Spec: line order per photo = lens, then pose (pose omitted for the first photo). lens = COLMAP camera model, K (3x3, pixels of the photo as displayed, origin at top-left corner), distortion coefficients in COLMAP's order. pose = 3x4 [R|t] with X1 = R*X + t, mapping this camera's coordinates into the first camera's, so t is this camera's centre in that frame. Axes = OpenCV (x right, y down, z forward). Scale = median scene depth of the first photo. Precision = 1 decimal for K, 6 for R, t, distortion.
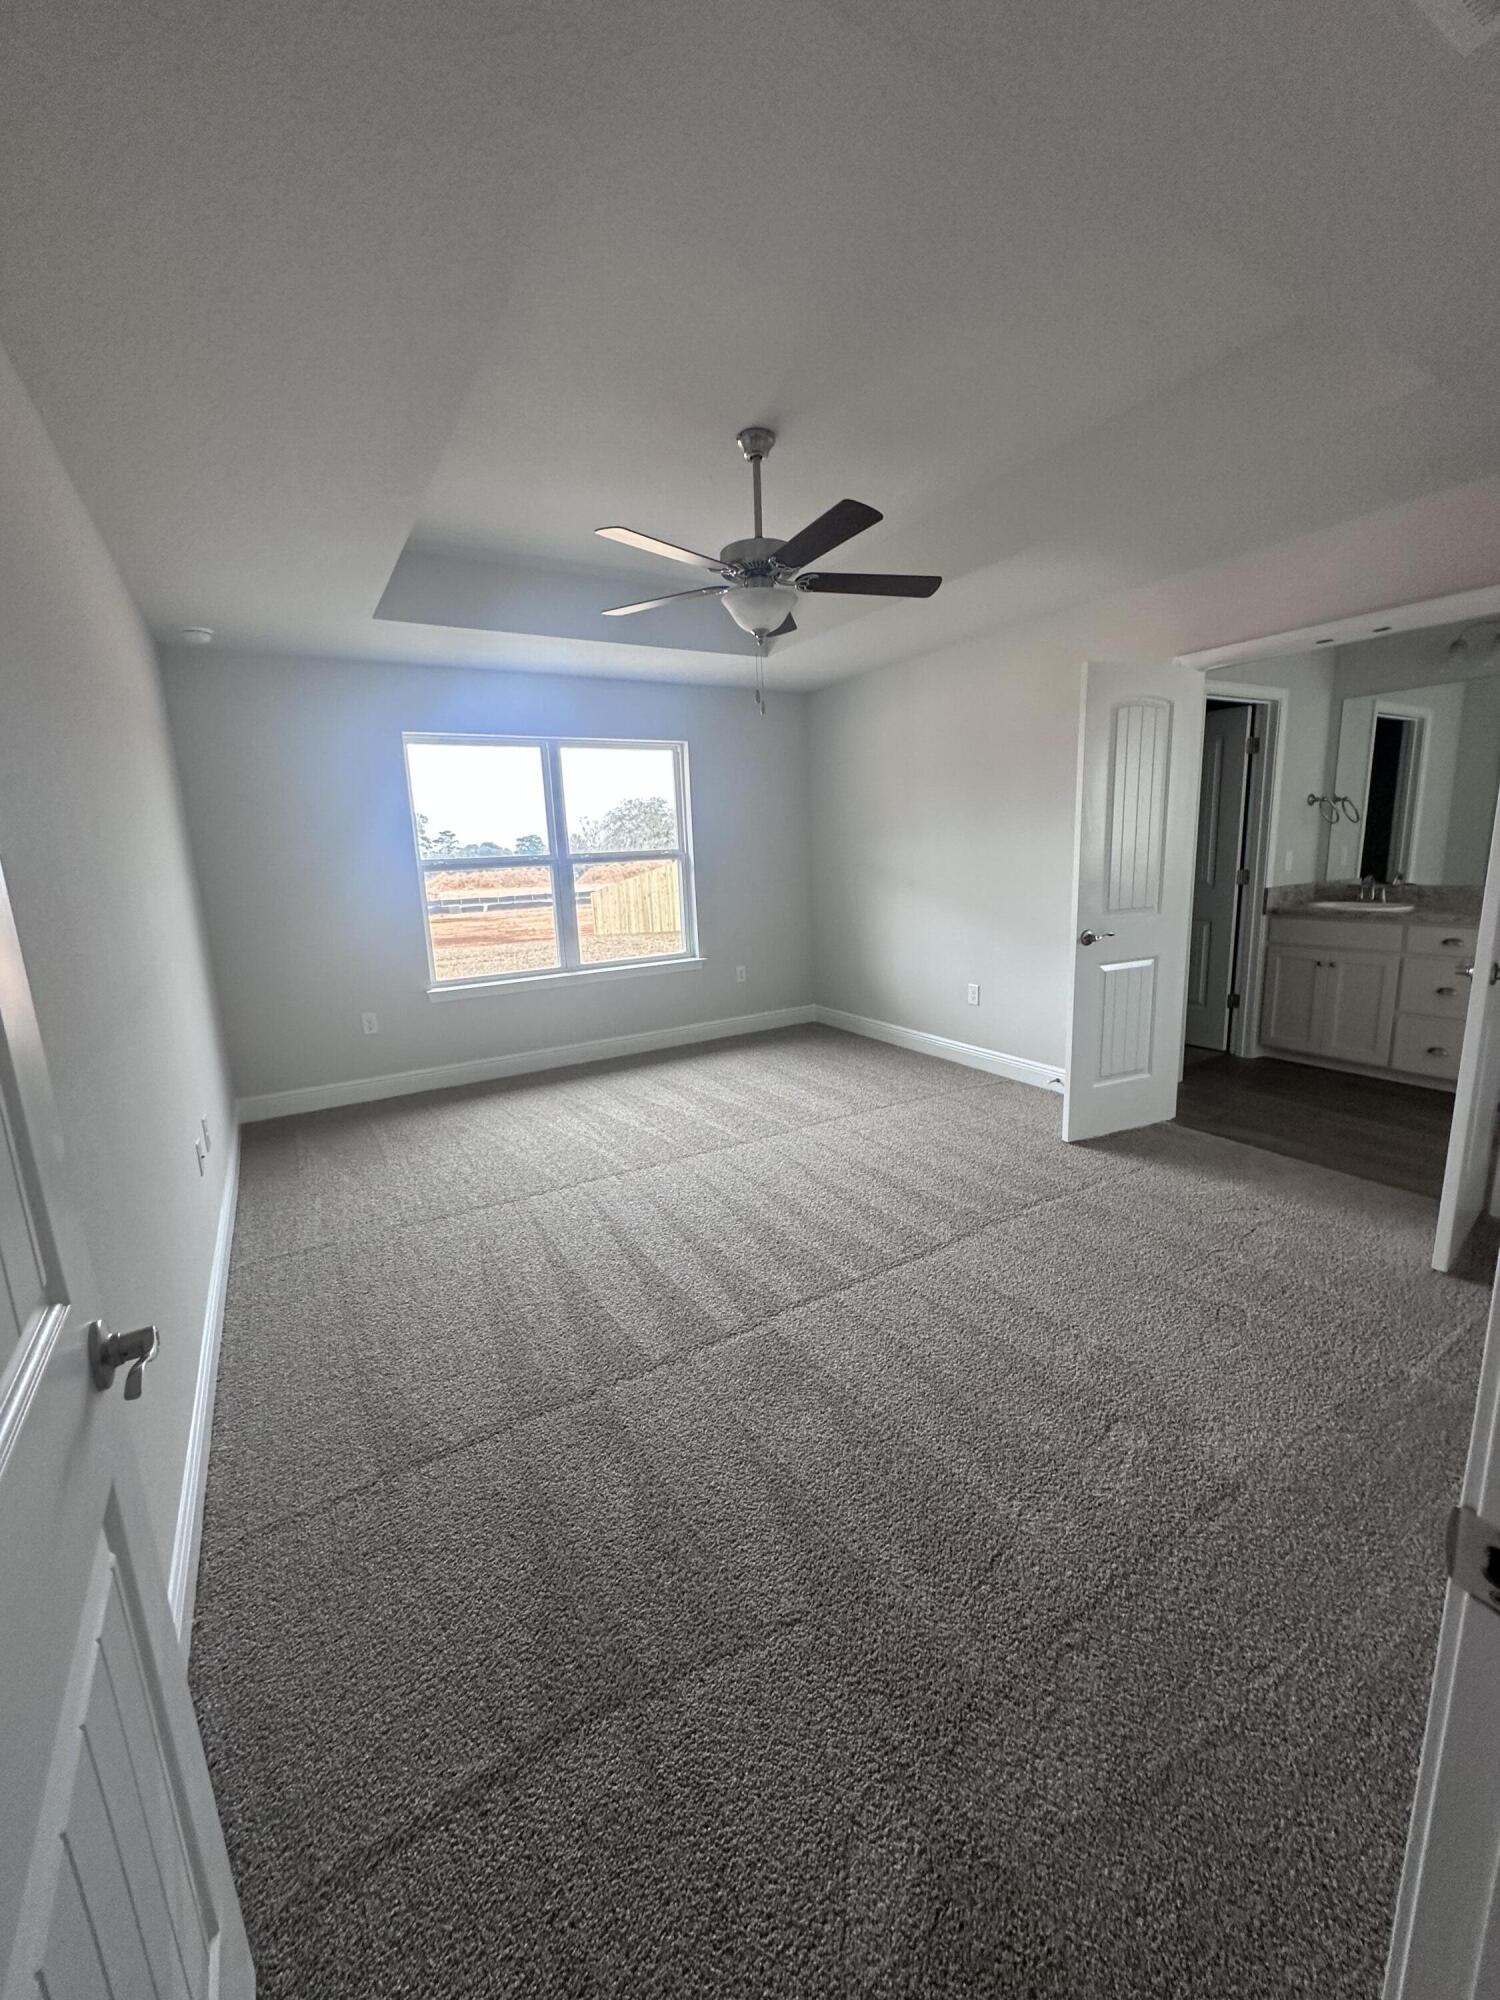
lens RADIAL K [[801.0, 0, 750.0], [0, 801.0, 1000.0], [0, 0, 1]] dist [-0.001419, 0.000140]
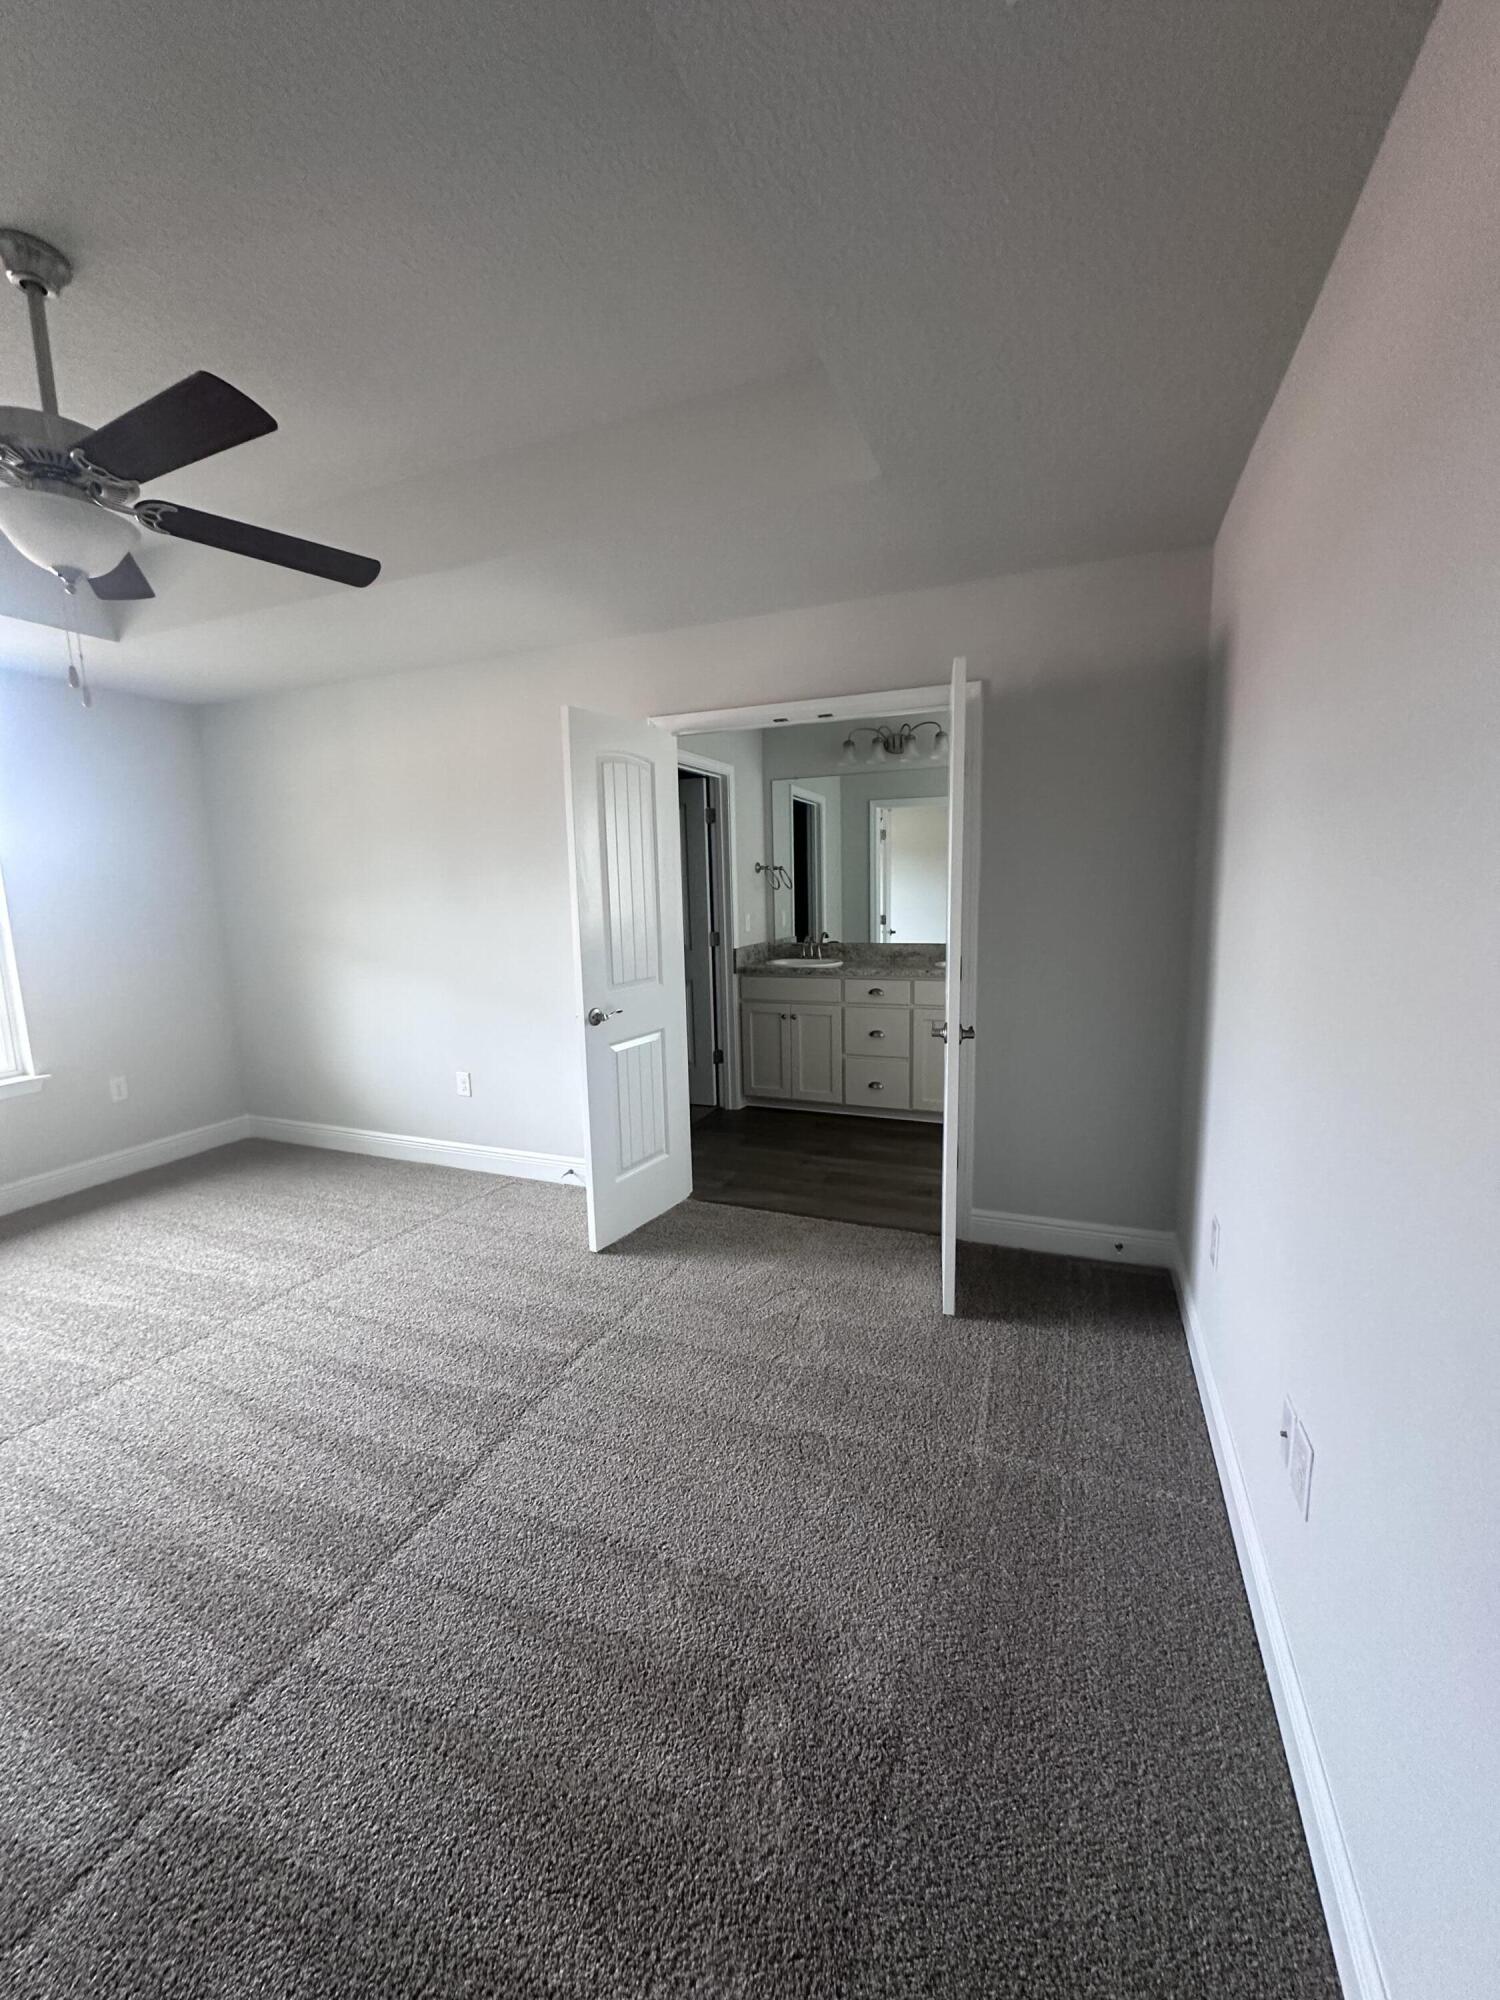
lens RADIAL K [[801.0, 0, 750.0], [0, 801.0, 1000.0], [0, 0, 1]] dist [-0.001419, 0.000140]
pose [[0.801888, -0.067925, 0.593601, 0.034517], [0.107804, 0.993659, -0.031927, -0.046613], [-0.587668, 0.089594, 0.804126, 0.179745]]
